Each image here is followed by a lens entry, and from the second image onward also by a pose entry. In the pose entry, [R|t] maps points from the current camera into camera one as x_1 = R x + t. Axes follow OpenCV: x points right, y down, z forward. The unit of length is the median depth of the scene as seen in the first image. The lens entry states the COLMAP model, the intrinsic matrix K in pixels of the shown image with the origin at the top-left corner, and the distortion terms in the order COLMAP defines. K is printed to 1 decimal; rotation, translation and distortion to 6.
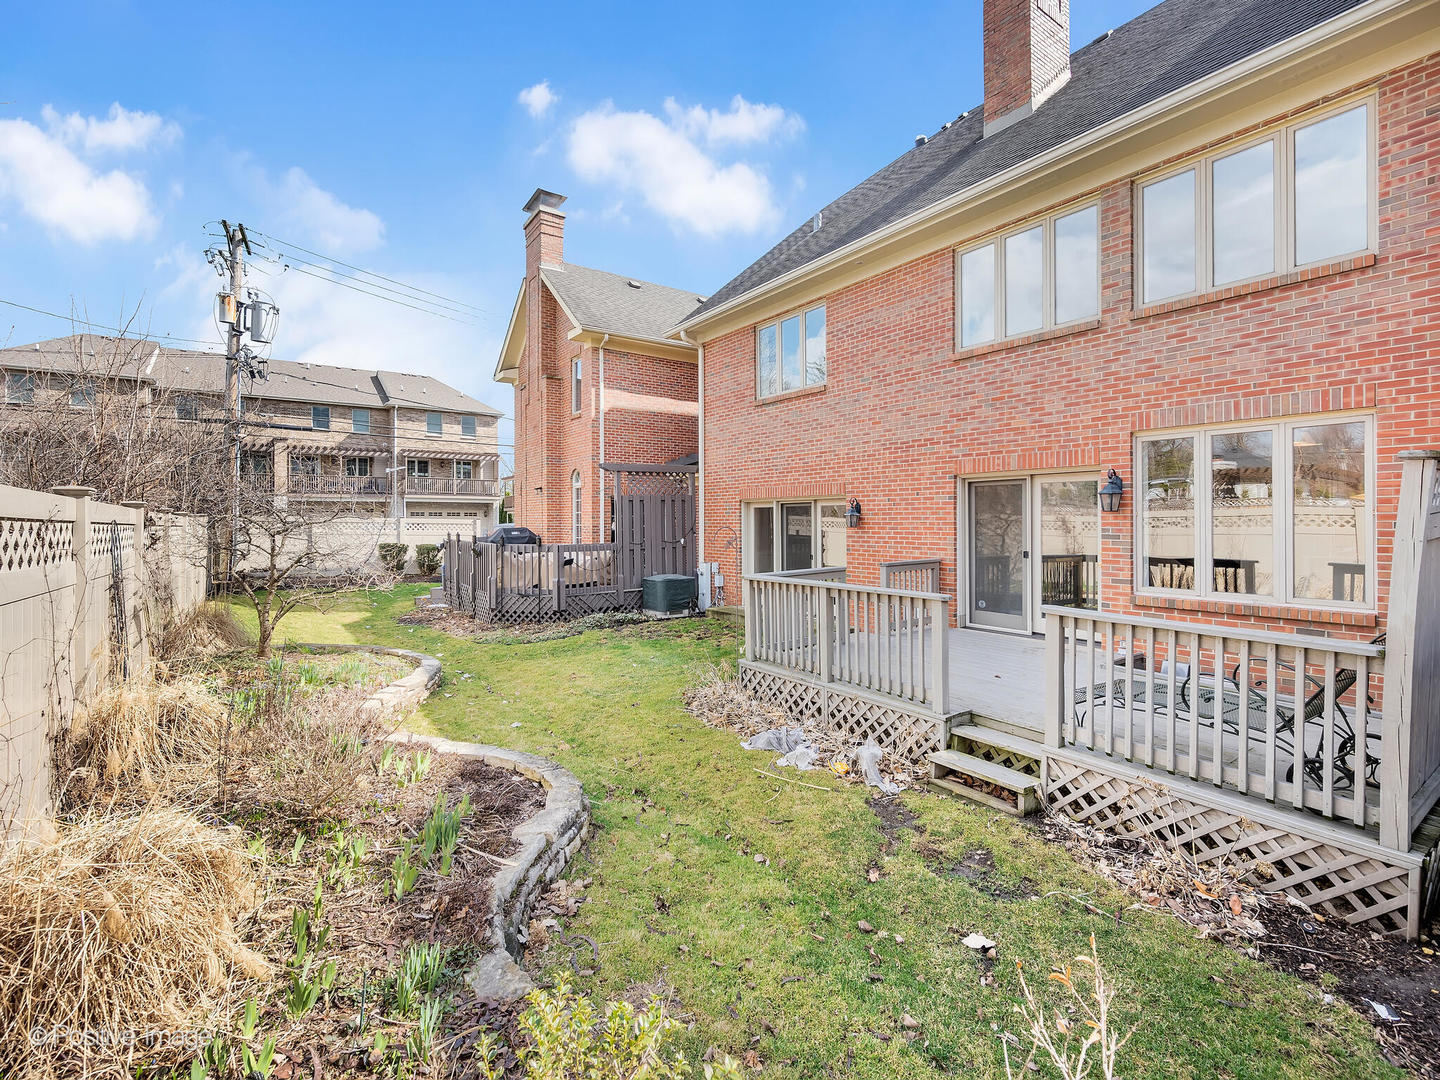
lens RADIAL K [[648.4, 0, 720.0], [0, 648.4, 540.0], [0, 0, 1]] dist [0.002289, -0.000096]
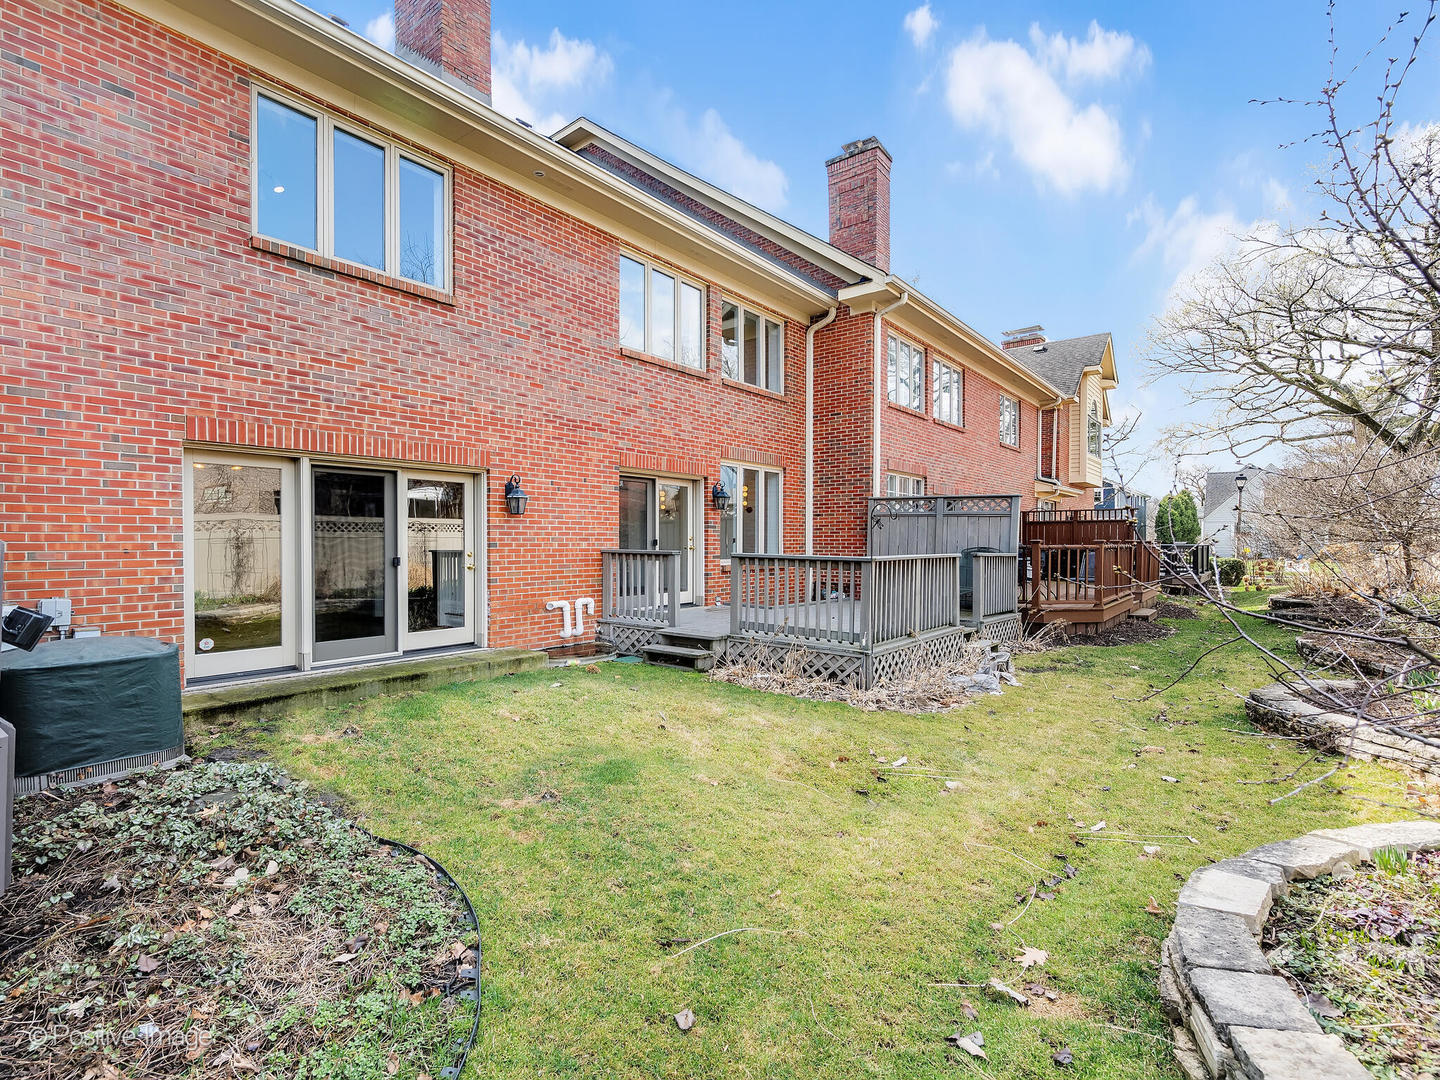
lens RADIAL K [[648.4, 0, 720.0], [0, 648.4, 540.0], [0, 0, 1]] dist [0.002289, -0.000096]
pose [[-0.242477, -0.005409, 0.970142, -0.614149], [0.021033, 0.999720, 0.010831, 0.006510], [-0.969929, 0.023031, -0.242295, 1.020042]]
